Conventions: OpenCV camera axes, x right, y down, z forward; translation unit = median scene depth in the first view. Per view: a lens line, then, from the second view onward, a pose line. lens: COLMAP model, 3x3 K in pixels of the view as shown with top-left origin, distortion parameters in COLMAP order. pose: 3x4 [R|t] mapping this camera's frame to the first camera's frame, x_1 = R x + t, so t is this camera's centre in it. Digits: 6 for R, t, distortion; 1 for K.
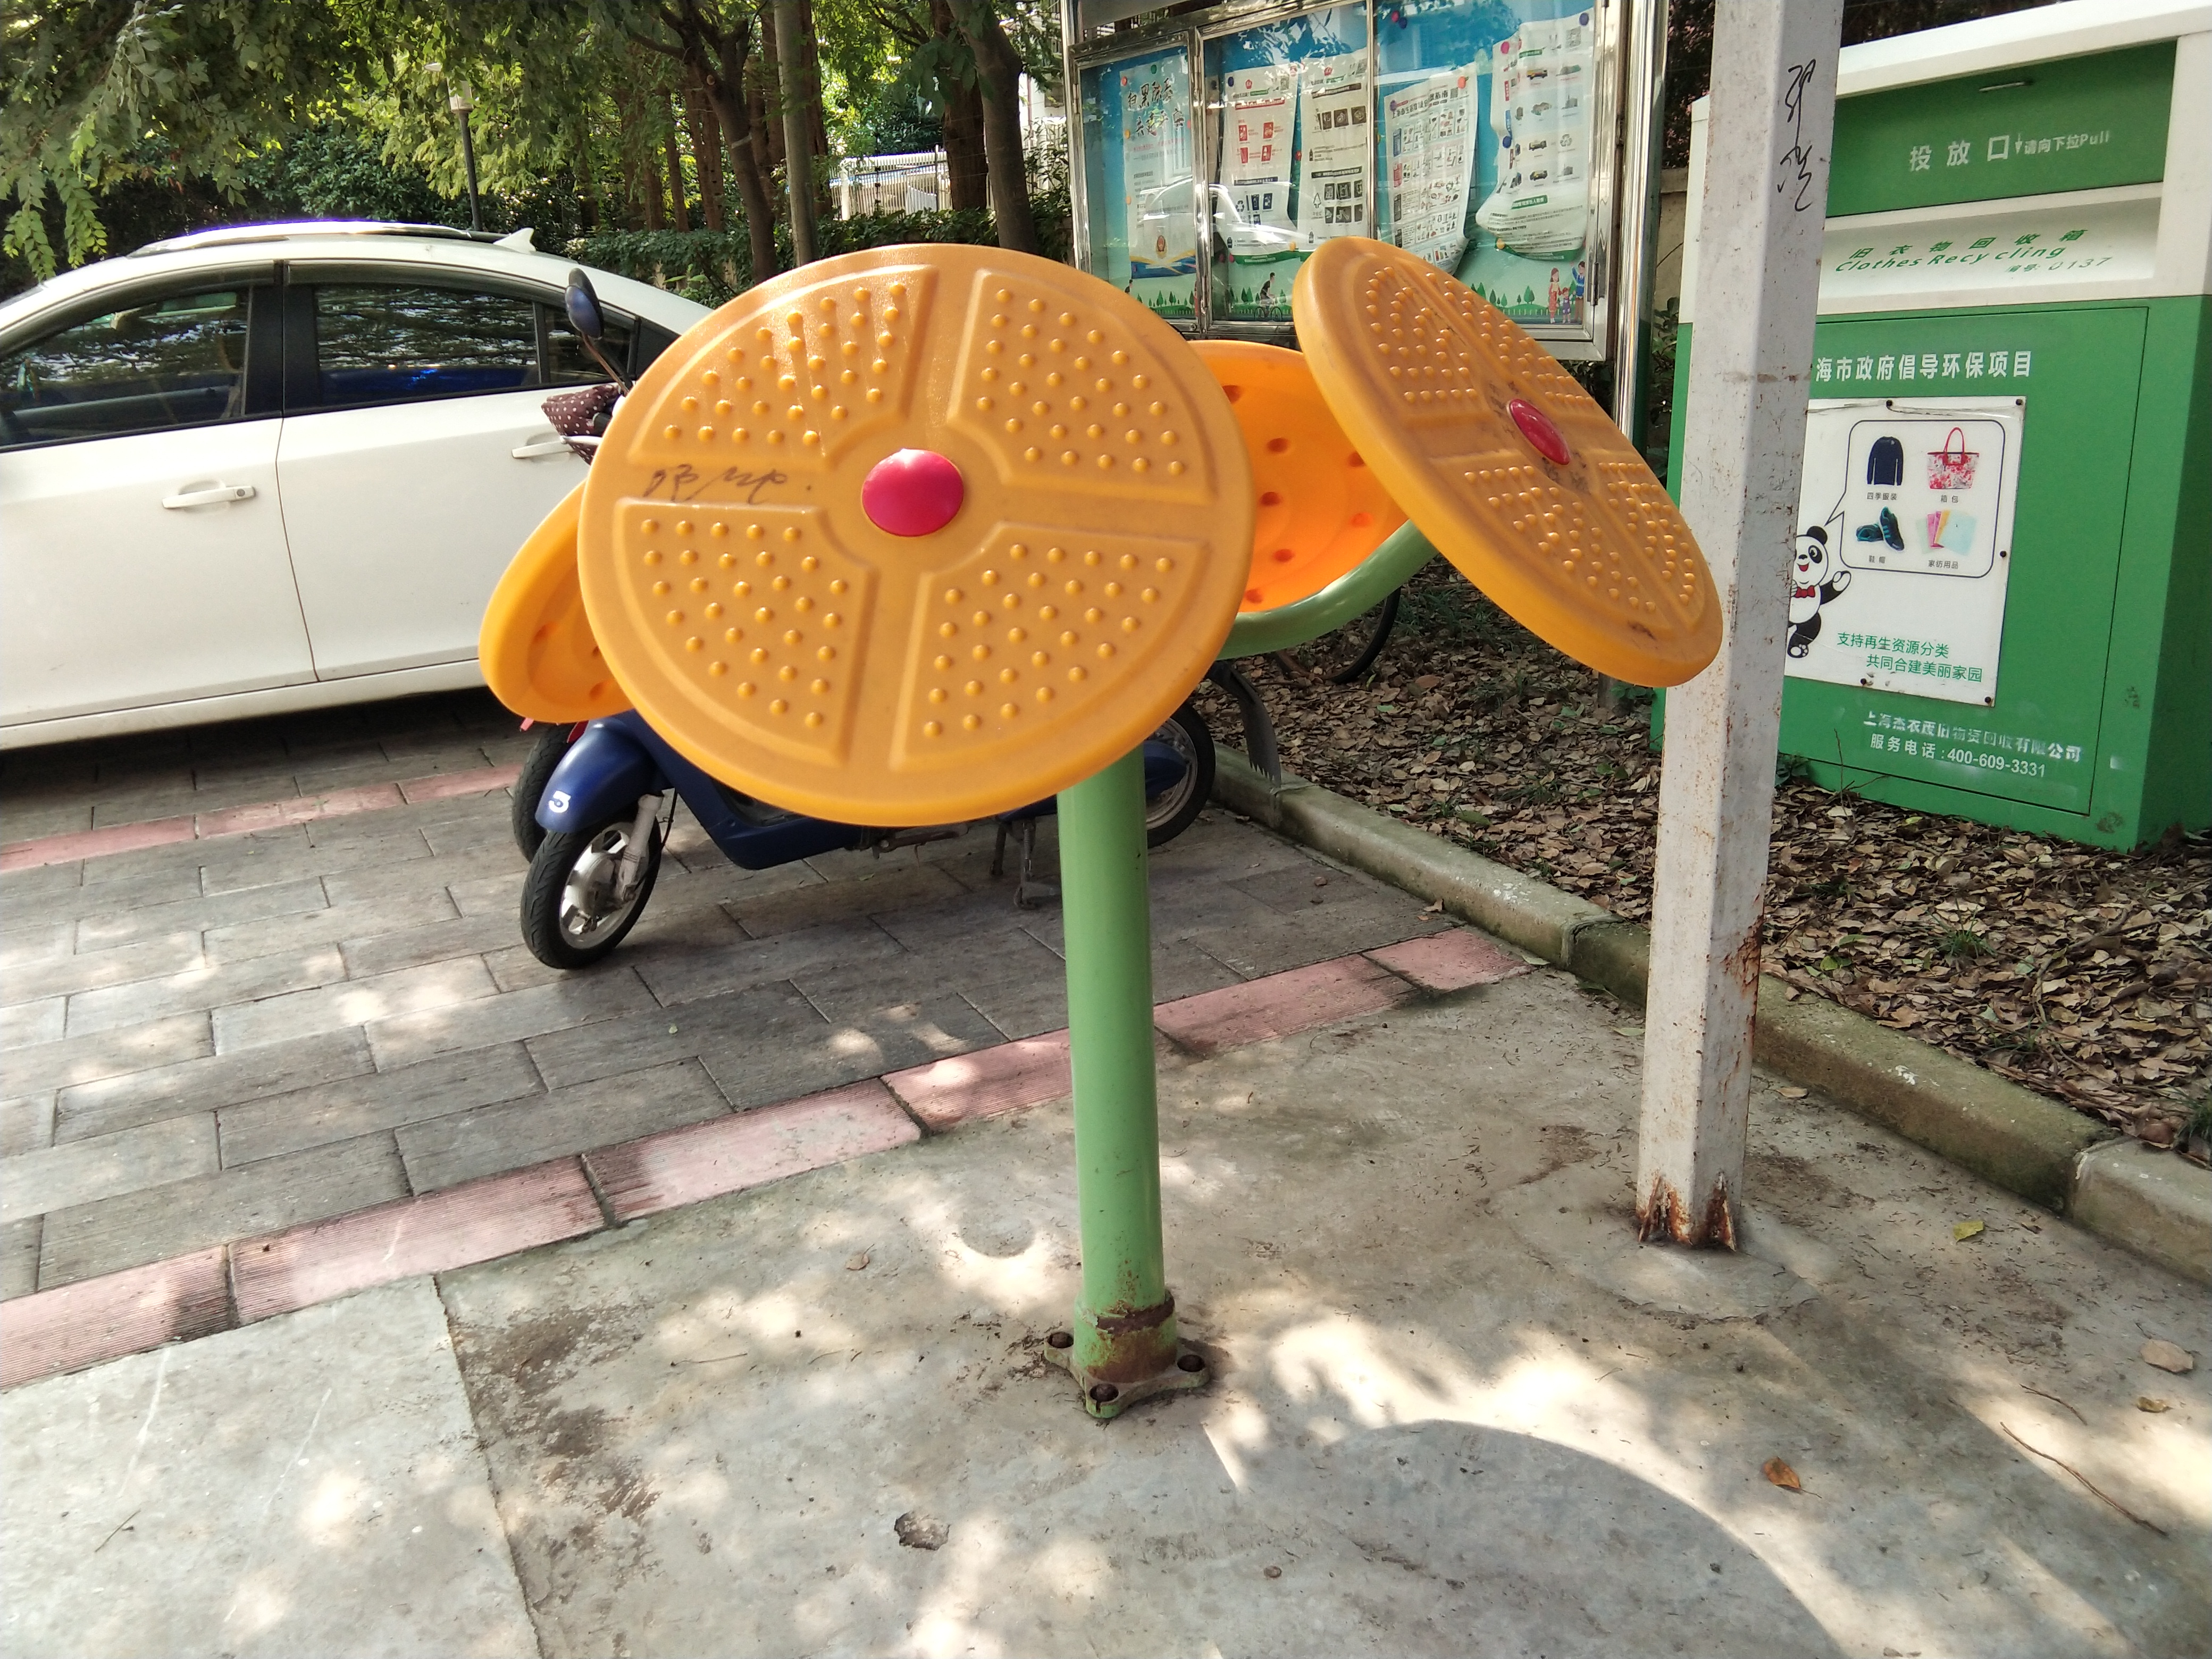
lens RADIAL K [[1792.5, 0, 1089.6], [0, 1792.5, 839.6], [0, 0, 1]] dist [0.089719, -0.123072]
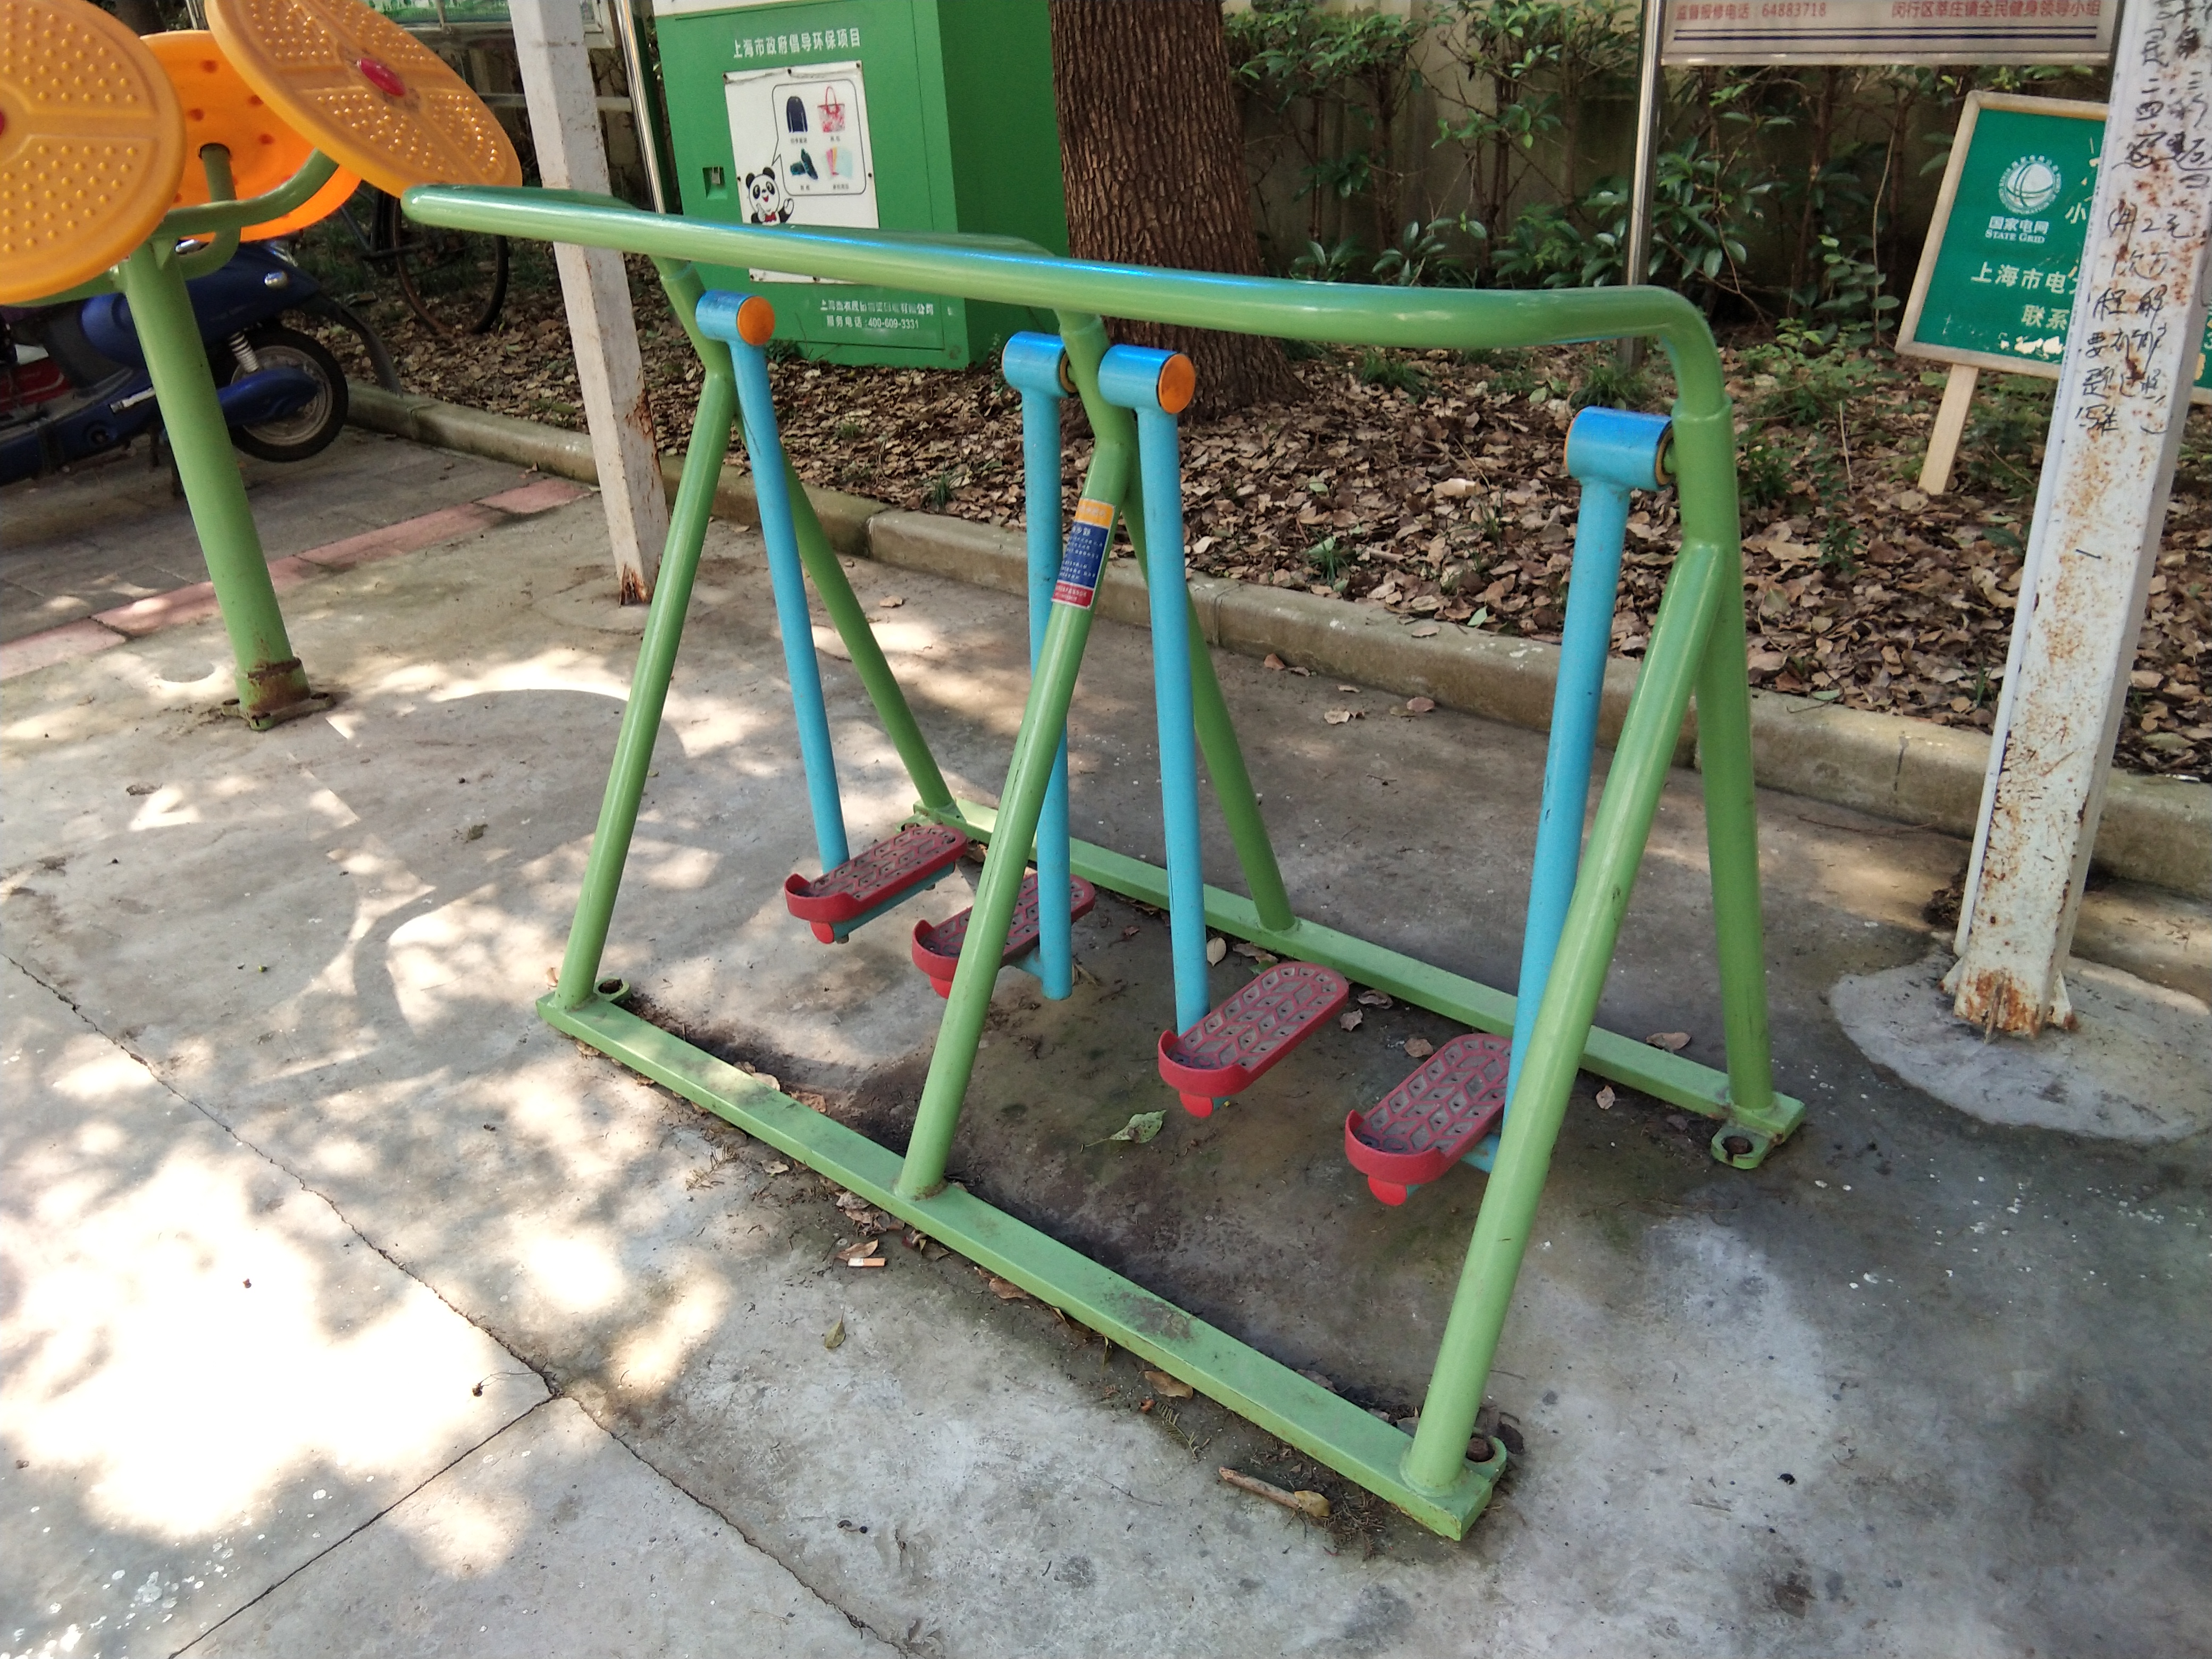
lens RADIAL K [[1792.5, 0, 1112.5], [0, 1792.5, 829.2], [0, 0, 1]] dist [0.089719, -0.123072]
pose [[0.922647, -0.185778, 0.337947, 0.093653], [0.138076, 0.977361, 0.160312, 0.163849], [-0.360079, -0.101249, 0.927411, -0.522623]]
